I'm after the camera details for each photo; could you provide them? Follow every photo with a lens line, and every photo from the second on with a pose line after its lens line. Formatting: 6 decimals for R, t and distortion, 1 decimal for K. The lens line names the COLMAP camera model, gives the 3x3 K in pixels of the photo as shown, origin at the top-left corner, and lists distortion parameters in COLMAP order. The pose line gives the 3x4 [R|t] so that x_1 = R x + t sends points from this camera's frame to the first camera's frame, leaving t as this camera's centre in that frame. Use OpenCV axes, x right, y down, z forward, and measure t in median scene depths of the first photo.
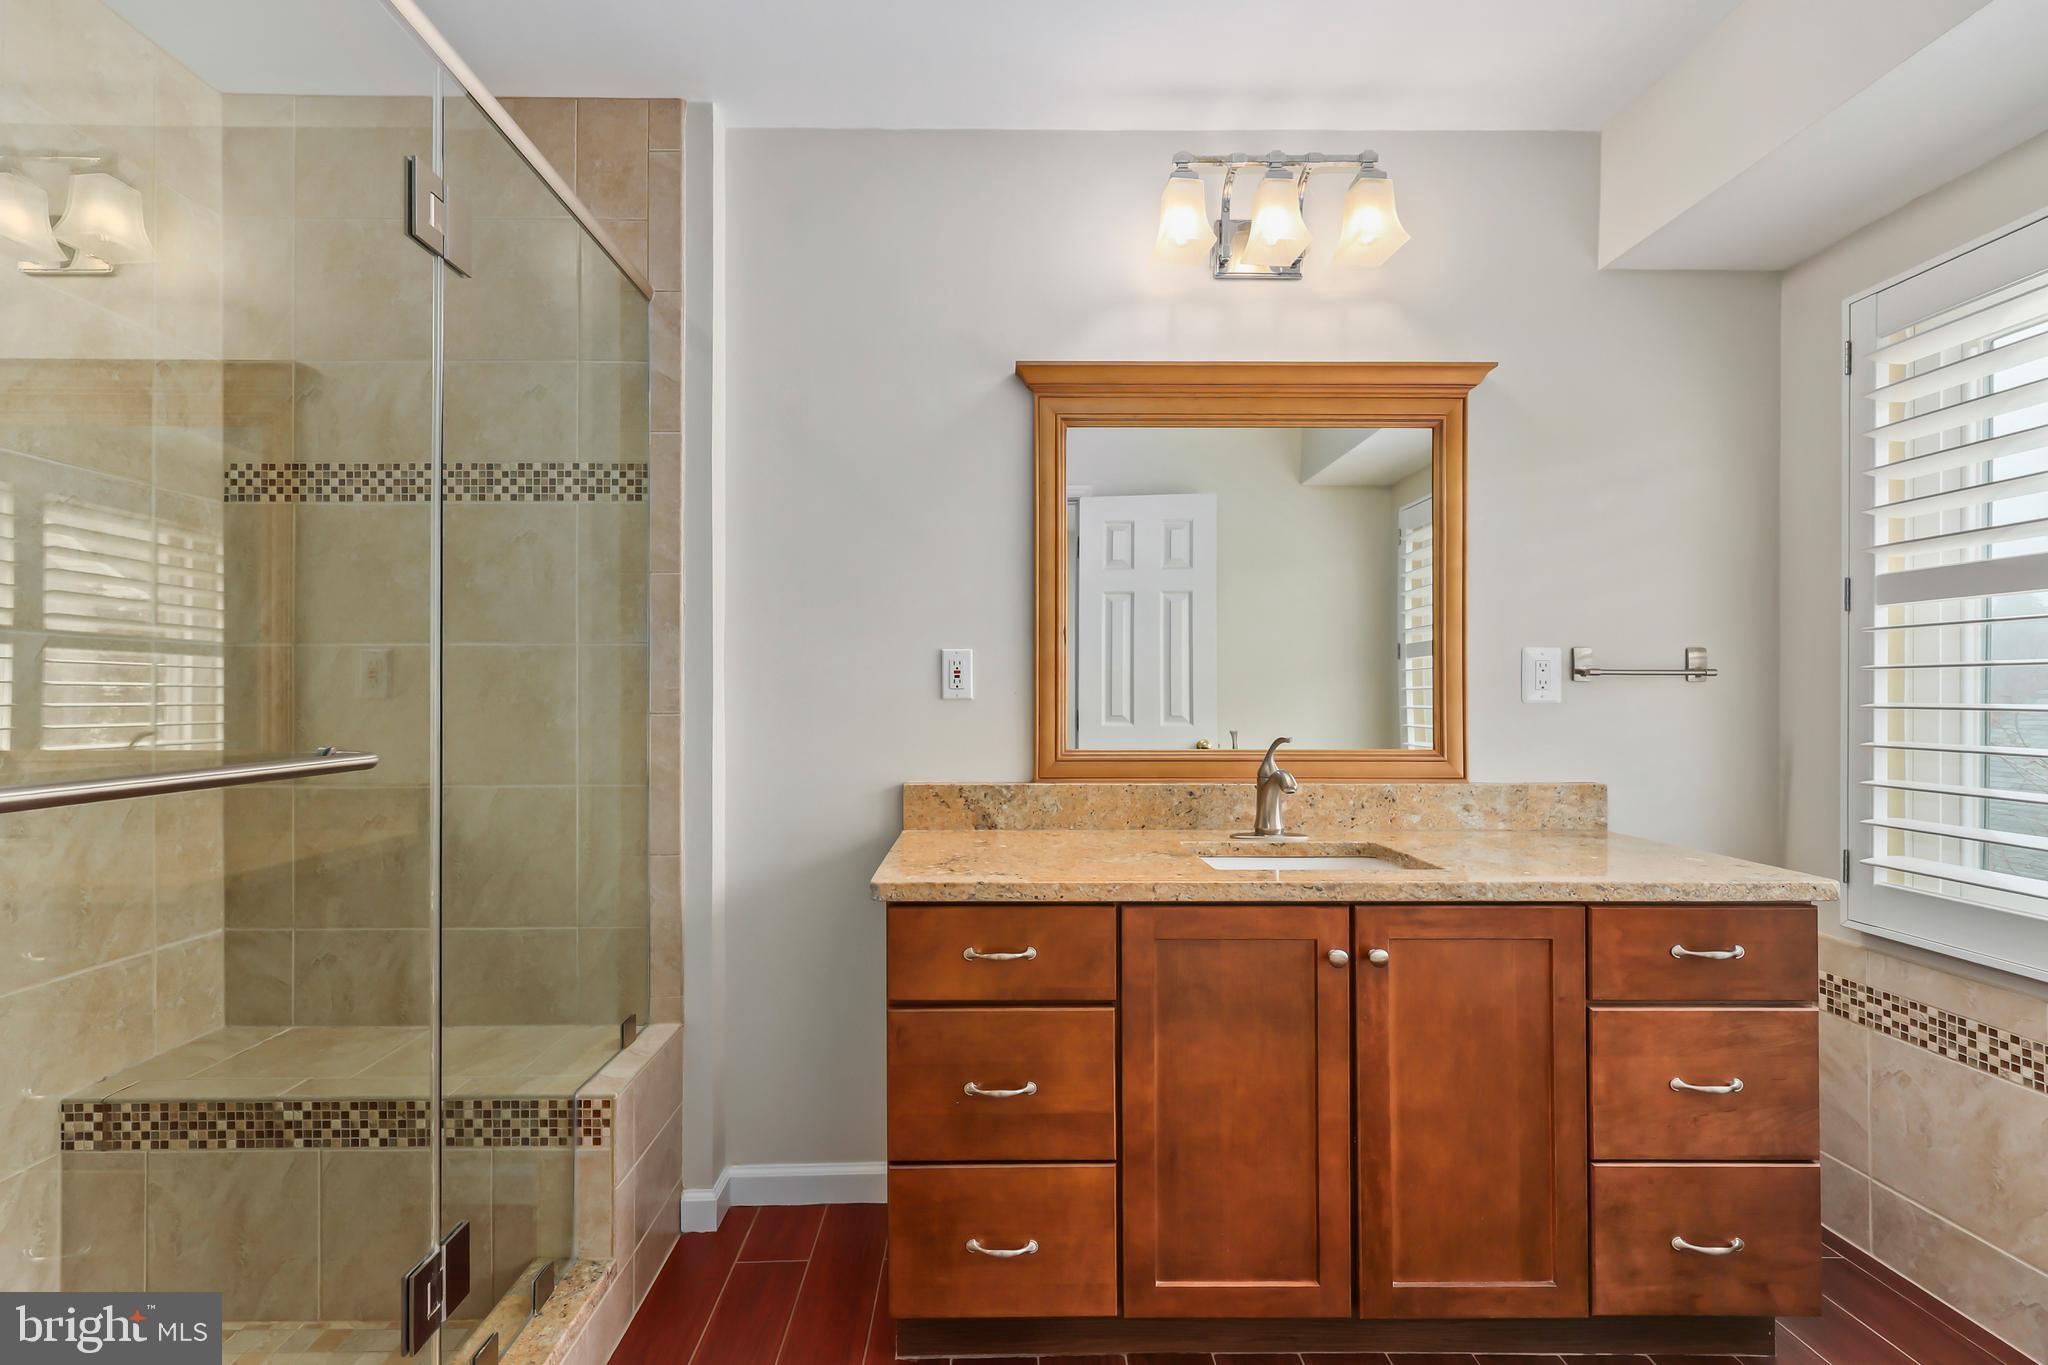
lens RADIAL K [[847.2, 0, 1001.7], [0, 847.2, 692.1], [0, 0, 1]] dist [0.002808, 0.000709]
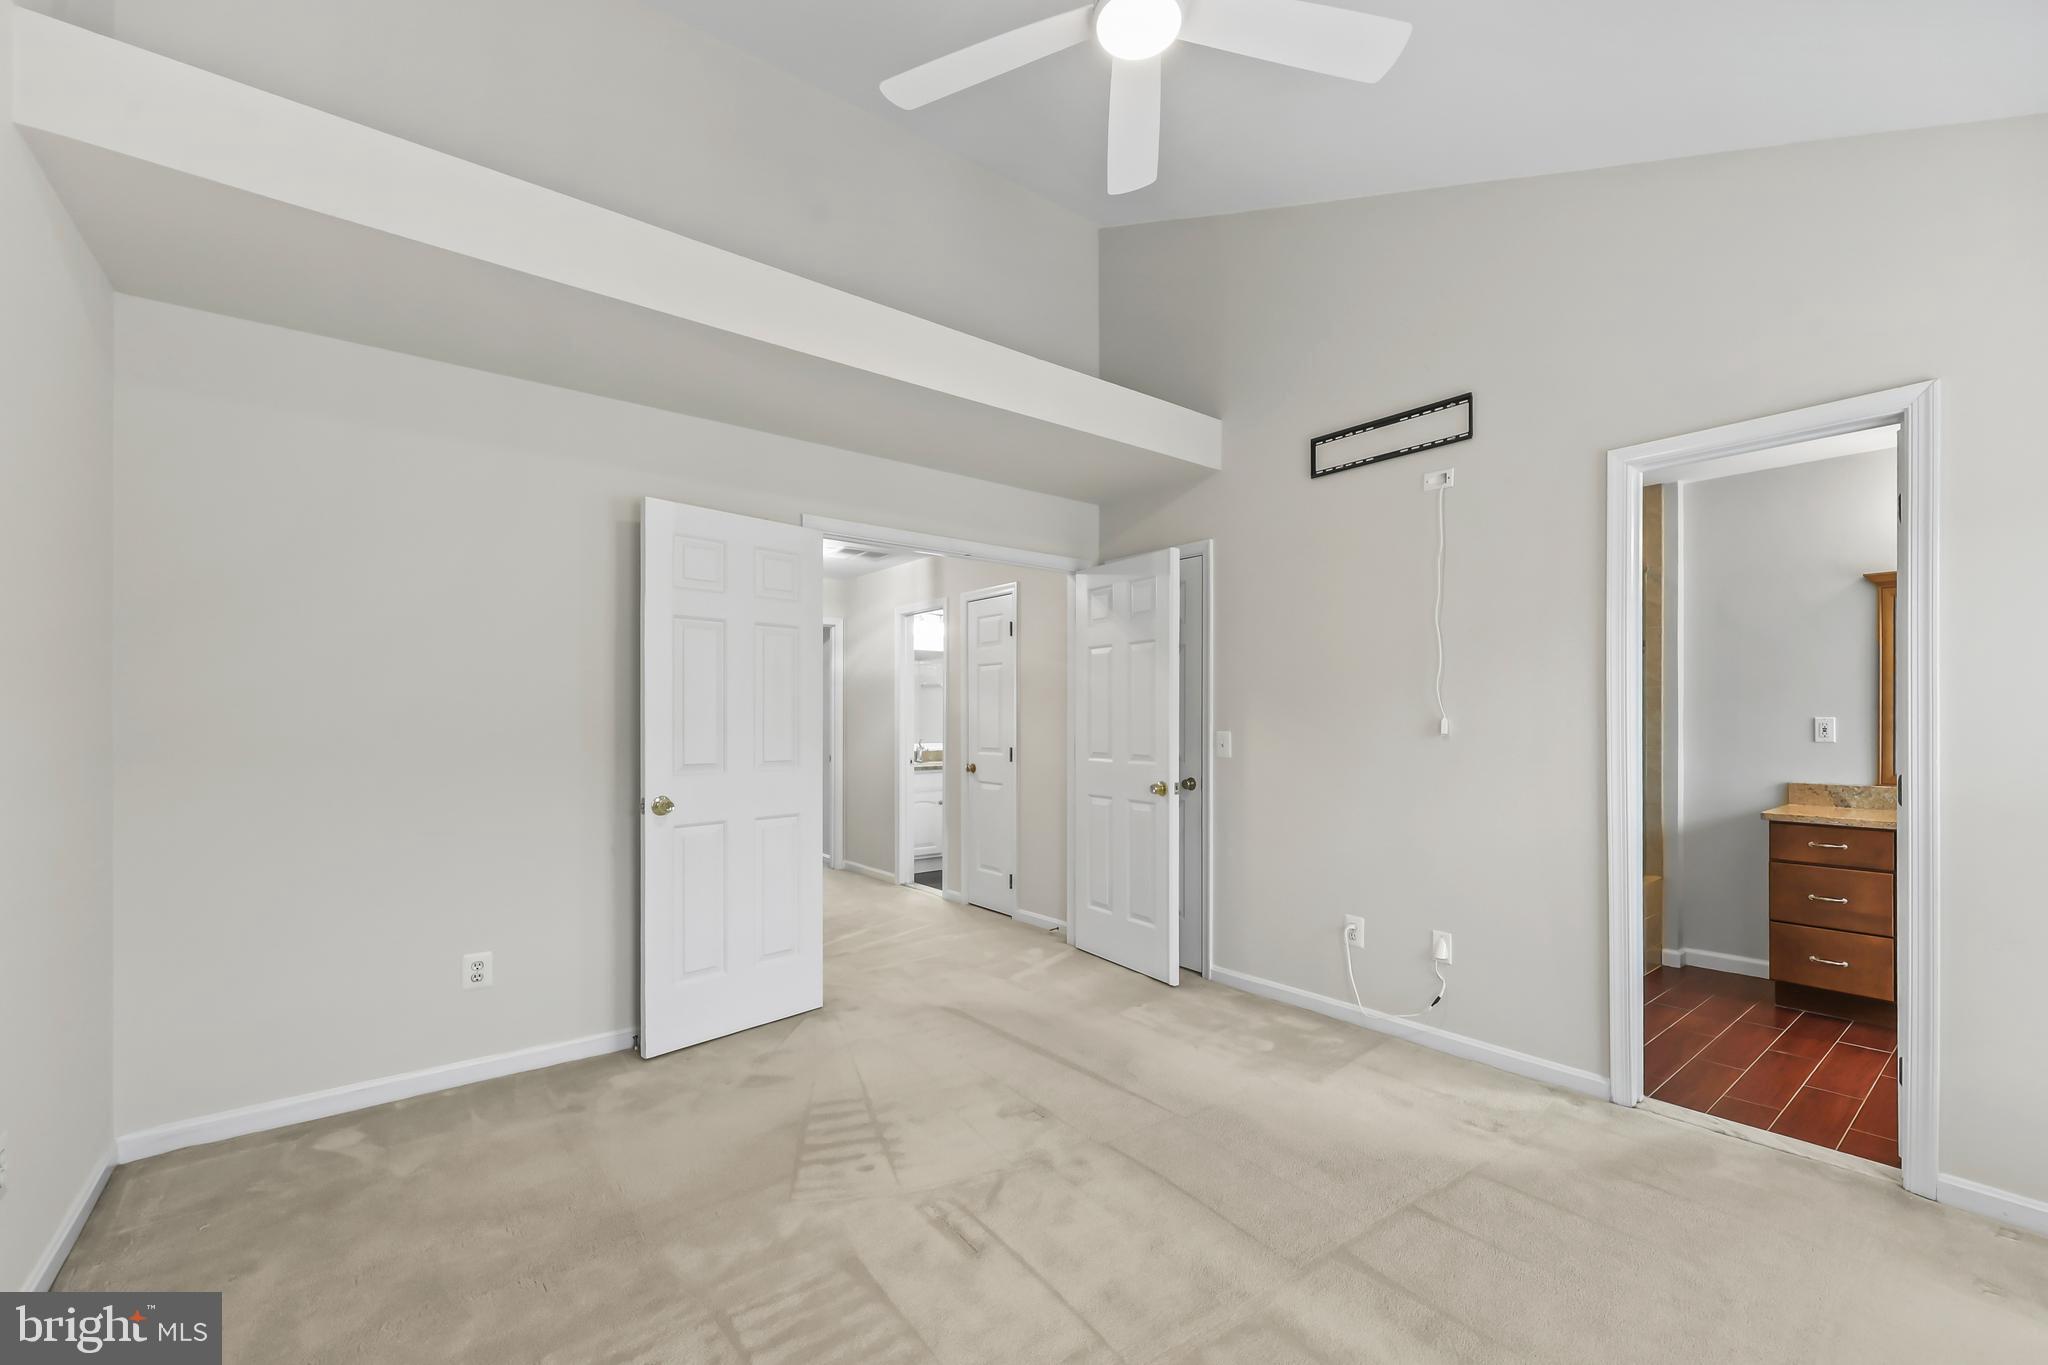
lens RADIAL K [[847.2, 0, 1015.1], [0, 847.2, 722.8], [0, 0, 1]] dist [0.002808, 0.000709]
pose [[0.601254, 0.002339, -0.799054, 0.426849], [0.004952, 0.999966, 0.006653, -0.064615], [0.799042, -0.007957, 0.601222, -1.853056]]
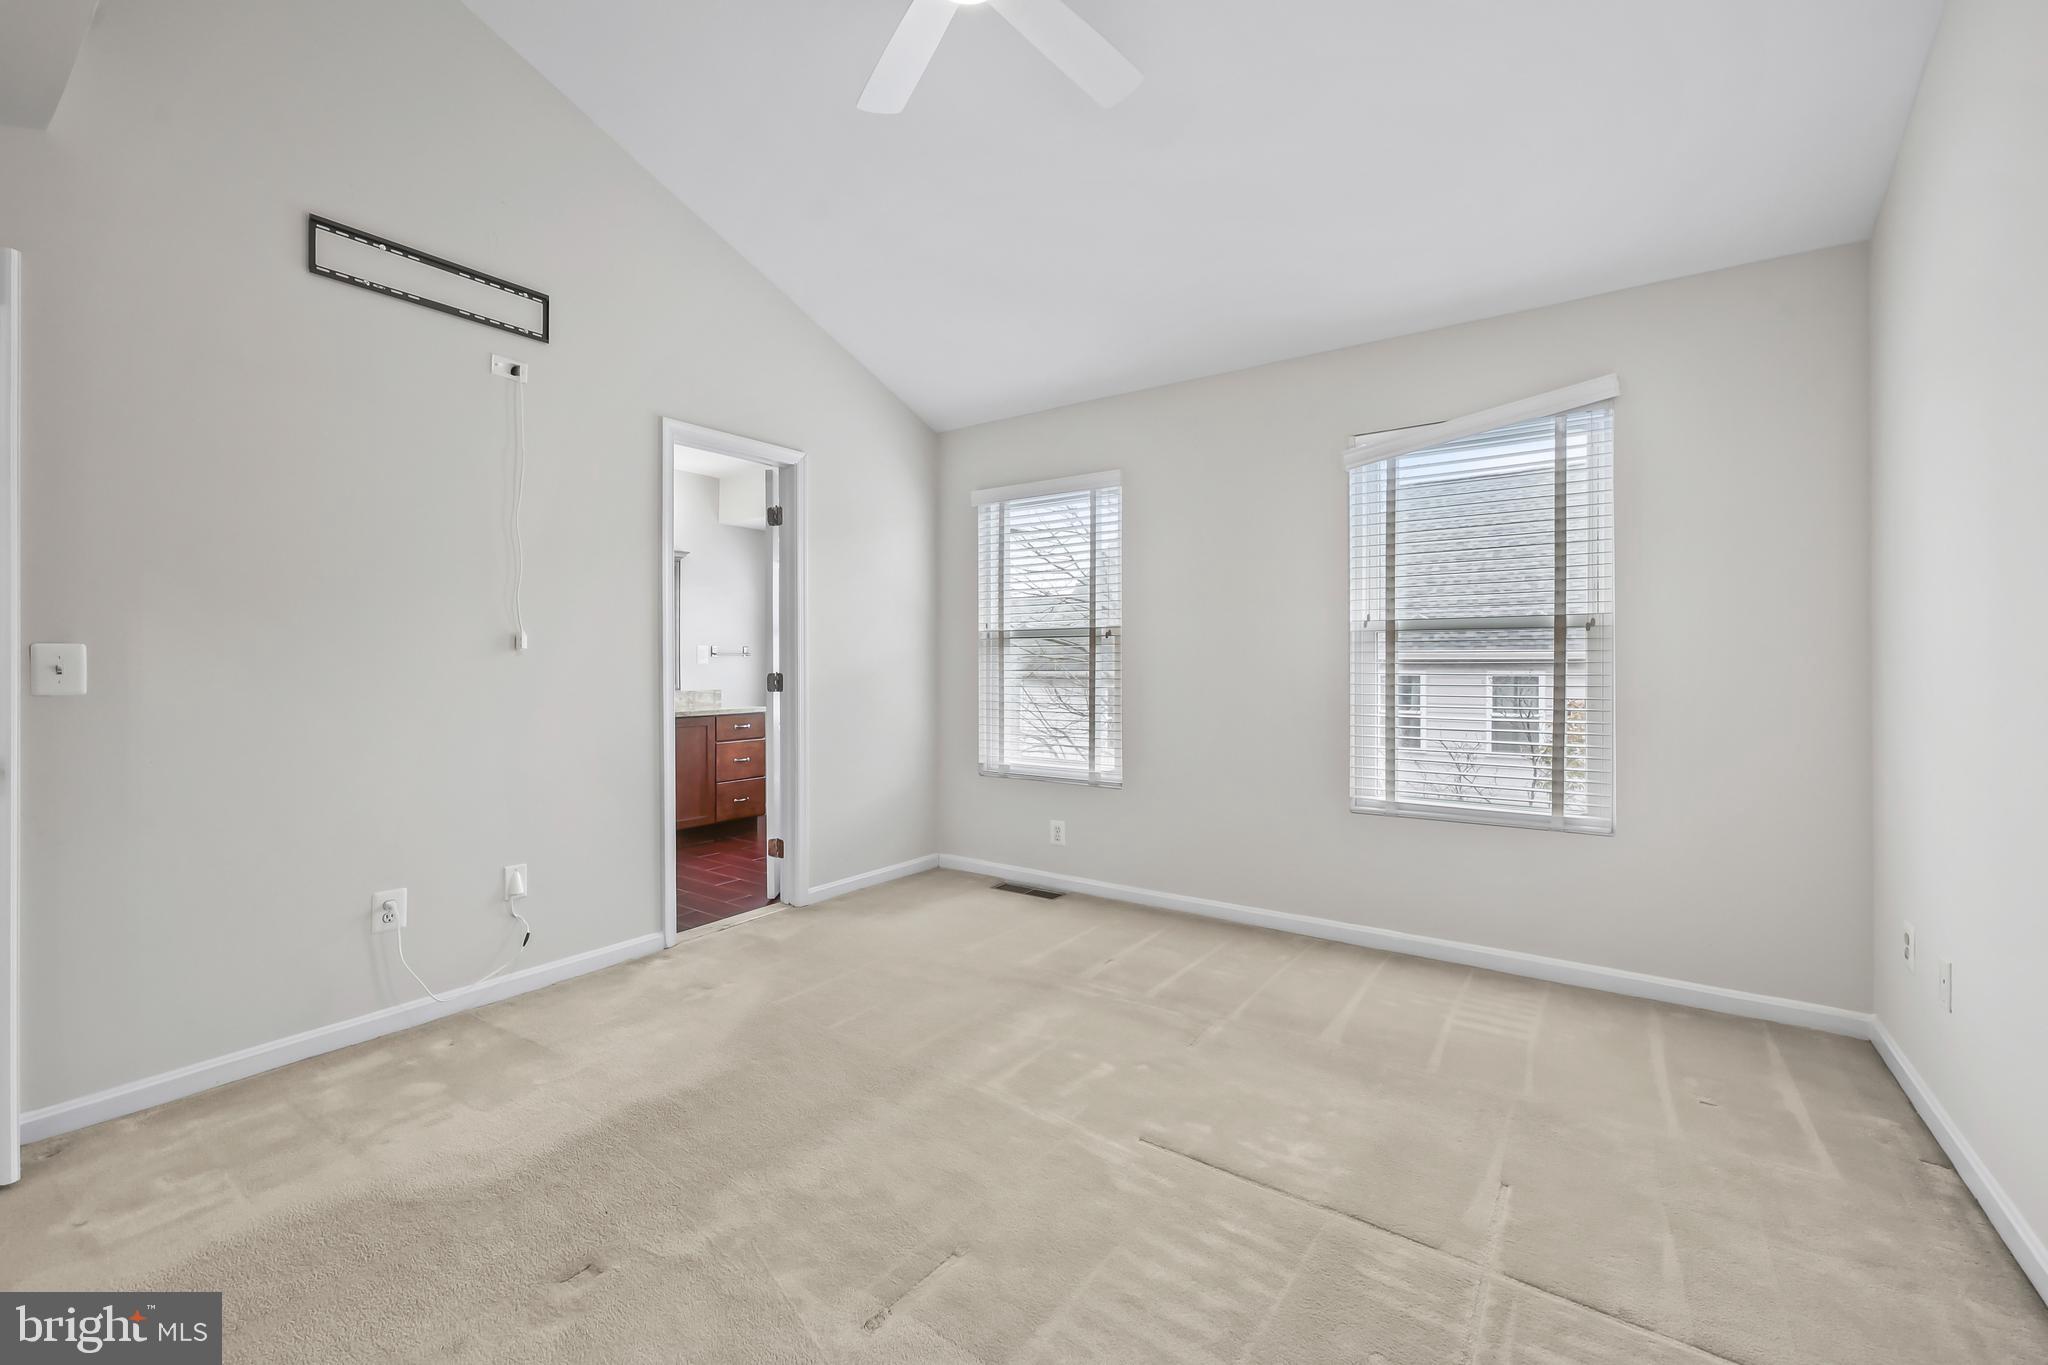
lens RADIAL K [[847.2, 0, 1037.6], [0, 847.2, 667.9], [0, 0, 1]] dist [0.002808, 0.000709]
pose [[0.573489, -0.007116, 0.819182, -1.228281], [-0.002368, 0.999944, 0.010344, -0.007014], [-0.819210, -0.007872, 0.573440, -1.822685]]
